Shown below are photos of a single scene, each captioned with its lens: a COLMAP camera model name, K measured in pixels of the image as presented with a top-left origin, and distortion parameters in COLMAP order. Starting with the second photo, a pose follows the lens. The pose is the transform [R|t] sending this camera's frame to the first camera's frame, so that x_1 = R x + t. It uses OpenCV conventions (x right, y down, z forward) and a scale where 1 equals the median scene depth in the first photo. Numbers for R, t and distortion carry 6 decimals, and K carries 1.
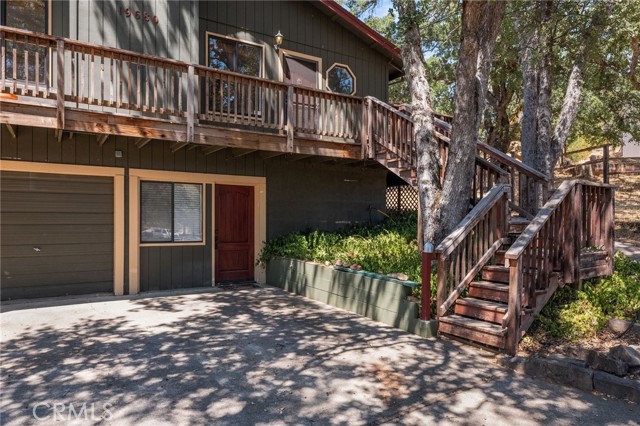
lens RADIAL K [[450.5, 0, 319.1], [0, 450.5, 220.6], [0, 0, 1]] dist [-0.005217, -0.000684]
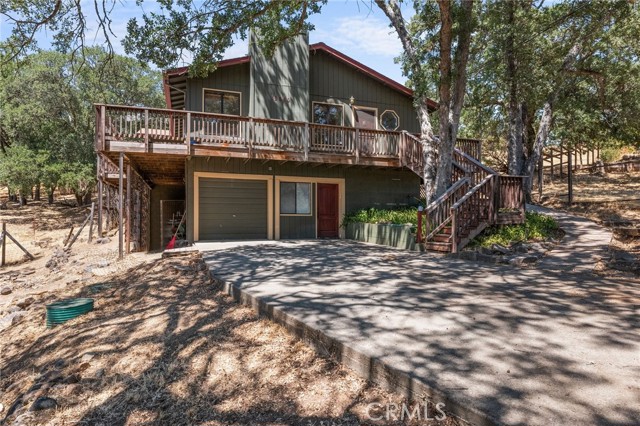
lens RADIAL K [[370.8, 0, 321.3], [0, 370.8, 223.4], [0, 0, 1]] dist [-0.001000, -0.000268]
pose [[0.976839, 0.000413, -0.213976, 0.117040], [0.003284, 0.999851, 0.016922, 0.062649], [0.213951, -0.017233, 0.976692, -0.513059]]
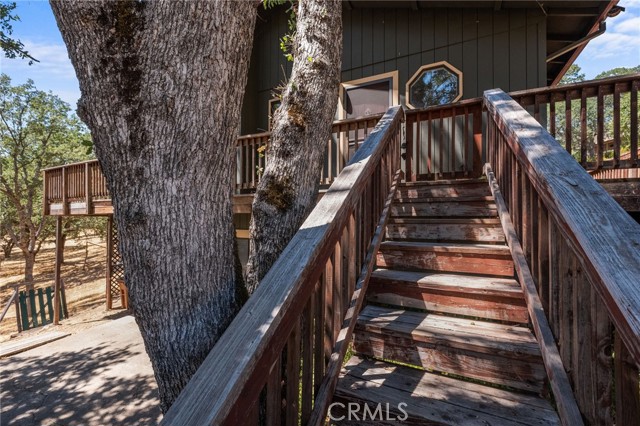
lens RADIAL K [[273.9, 0, 320.0], [0, 273.9, 213.0], [0, 0, 1]] dist [0.000565, 0.000083]
pose [[0.523065, -0.001404, -0.852292, 0.397951], [0.014321, 0.999872, 0.007142, -0.146251], [0.852172, -0.015941, 0.523018, 0.760592]]
